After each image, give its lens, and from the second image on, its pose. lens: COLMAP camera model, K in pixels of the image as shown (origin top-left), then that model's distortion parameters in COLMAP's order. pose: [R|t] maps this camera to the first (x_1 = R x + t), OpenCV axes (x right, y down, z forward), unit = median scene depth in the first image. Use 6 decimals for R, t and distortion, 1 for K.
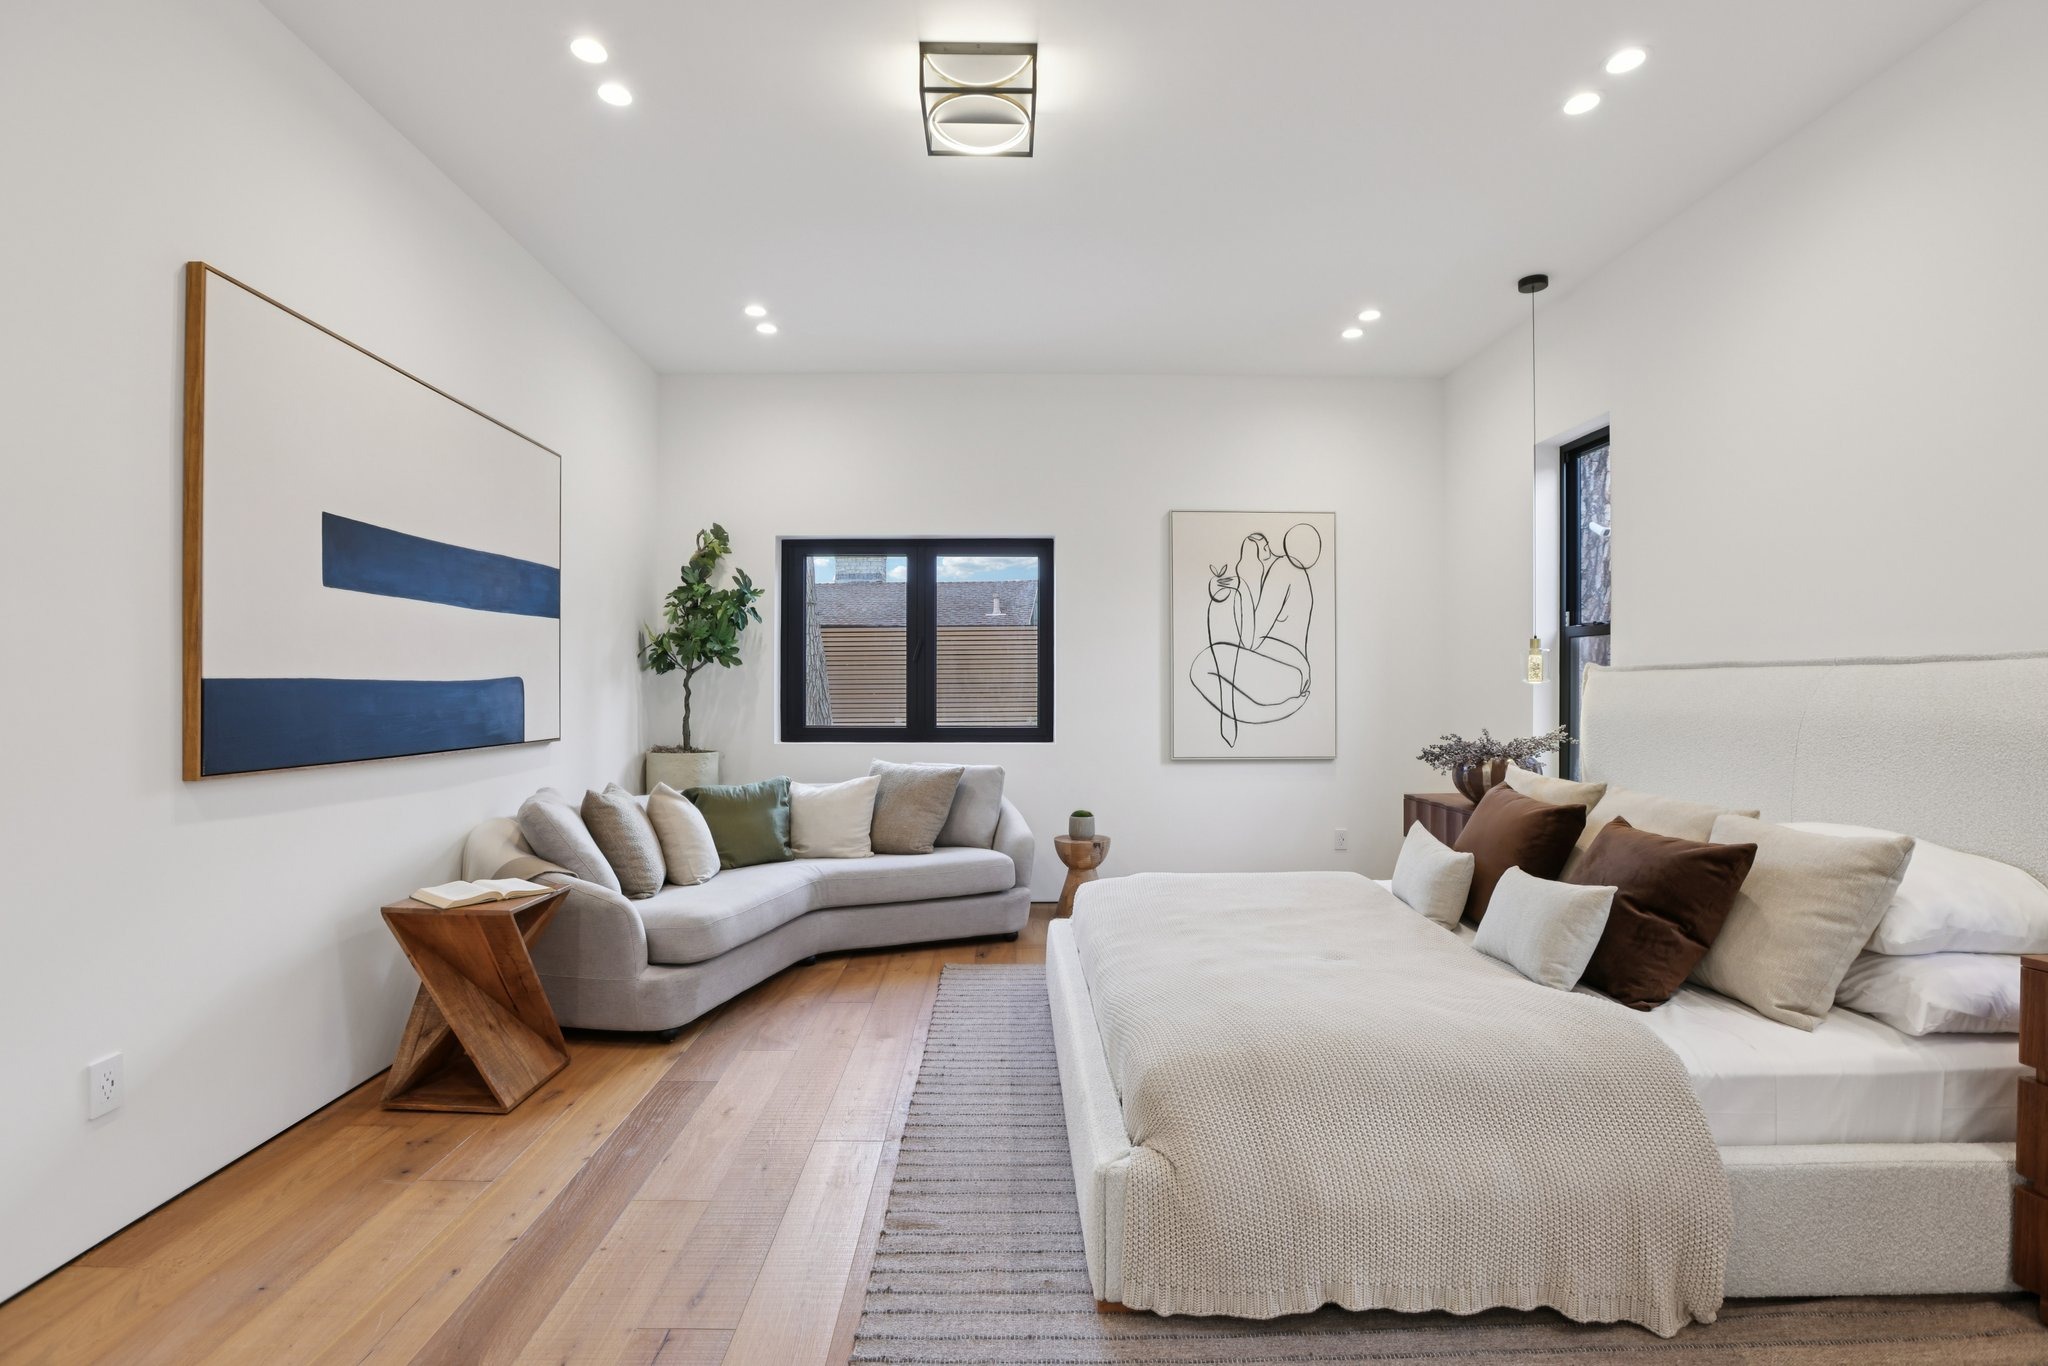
lens RADIAL K [[936.6, 0, 1016.1], [0, 936.6, 684.7], [0, 0, 1]] dist [-0.033940, 0.005506]
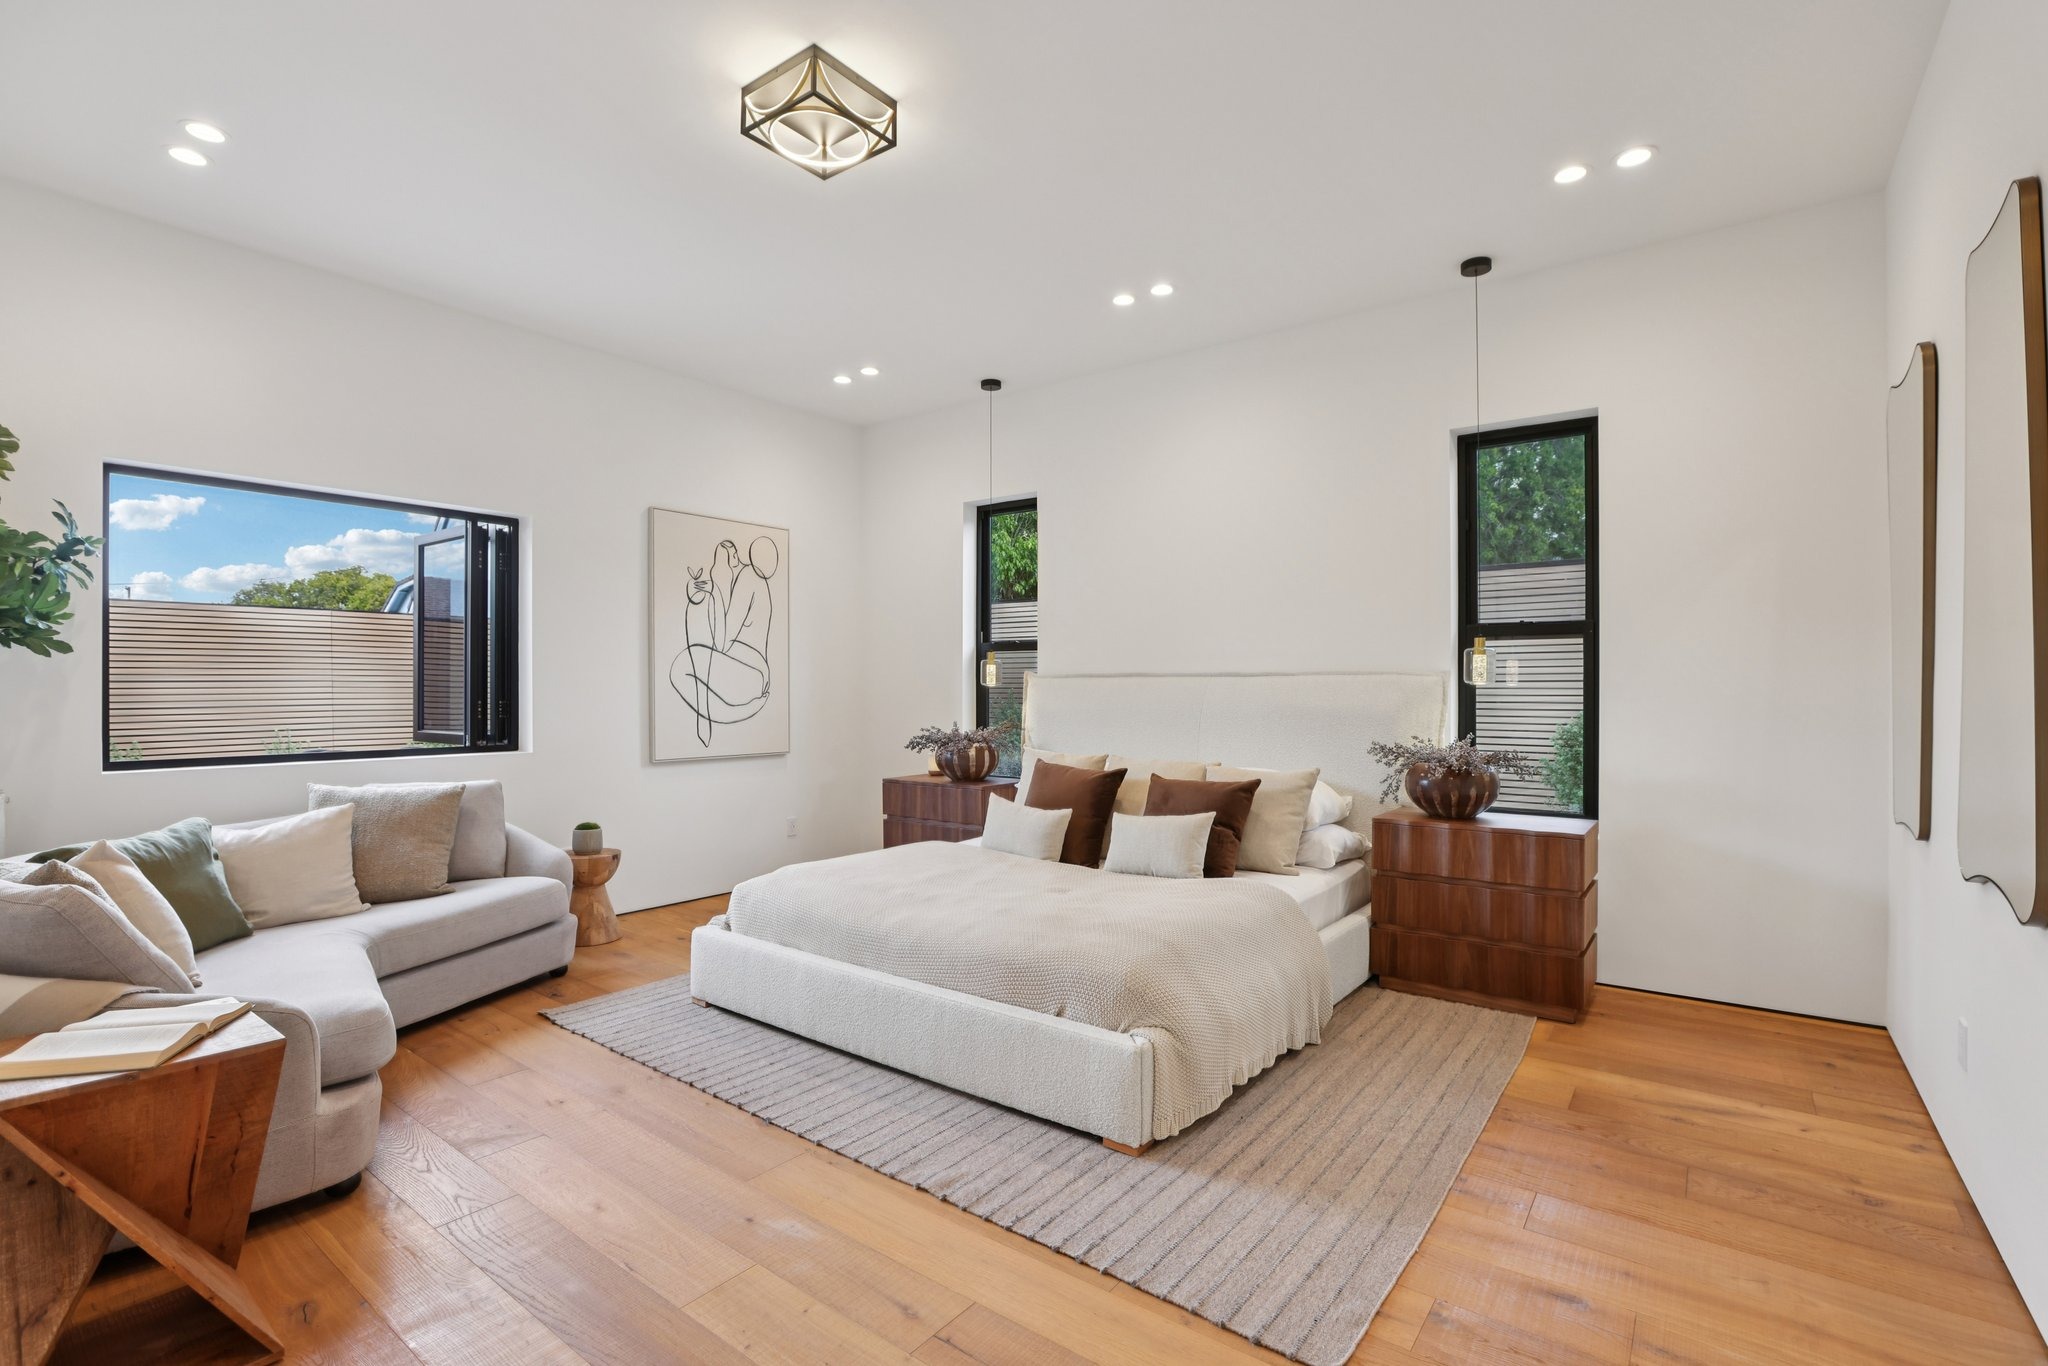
lens RADIAL K [[936.6, 0, 1017.8], [0, 936.6, 684.6], [0, 0, 1]] dist [-0.033940, 0.005506]
pose [[0.615526, 0.004099, 0.788106, -0.419084], [-0.004677, 0.999988, -0.001548, -0.001604], [-0.788103, -0.002733, 0.615538, 0.118624]]
